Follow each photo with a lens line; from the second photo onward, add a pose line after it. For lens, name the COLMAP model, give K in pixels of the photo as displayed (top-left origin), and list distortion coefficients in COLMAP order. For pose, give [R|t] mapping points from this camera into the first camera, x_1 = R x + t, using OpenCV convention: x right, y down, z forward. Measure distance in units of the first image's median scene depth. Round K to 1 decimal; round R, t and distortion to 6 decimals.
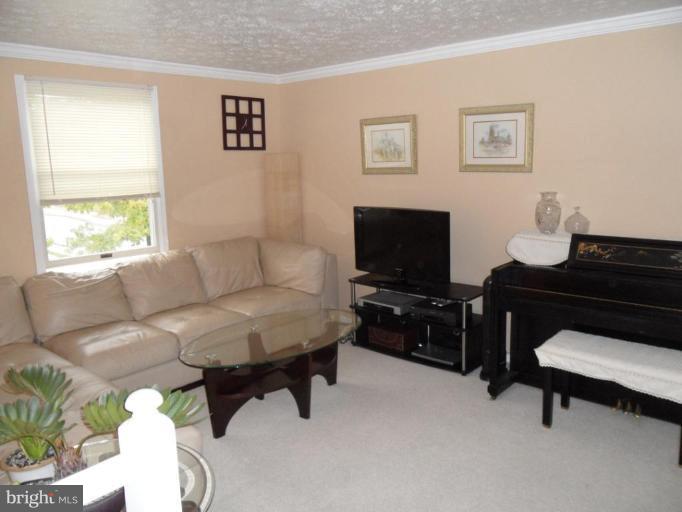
lens RADIAL K [[545.7, 0, 341.0], [0, 545.7, 256.0], [0, 0, 1]] dist [0.000153, 0.002139]
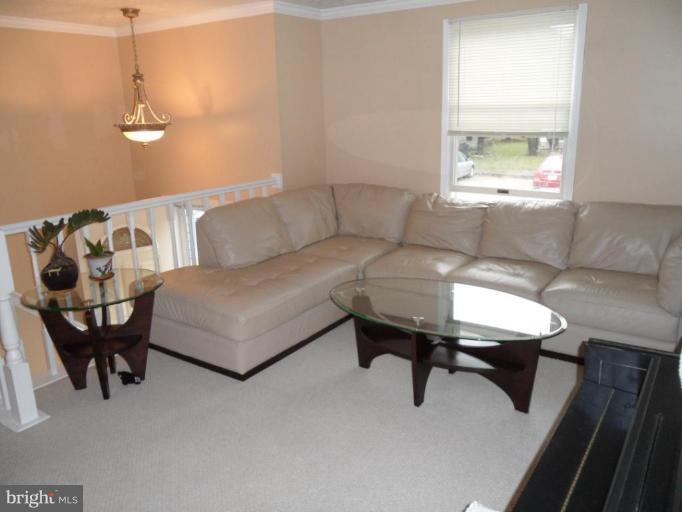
lens RADIAL K [[565.5, 0, 341.0], [0, 565.5, 256.0], [0, 0, 1]] dist [-0.051172, -0.000589]
pose [[0.134847, 0.273059, -0.952499, 0.598400], [-0.153715, 0.955406, 0.252131, -0.112406], [0.978871, 0.112415, 0.170807, 0.602501]]
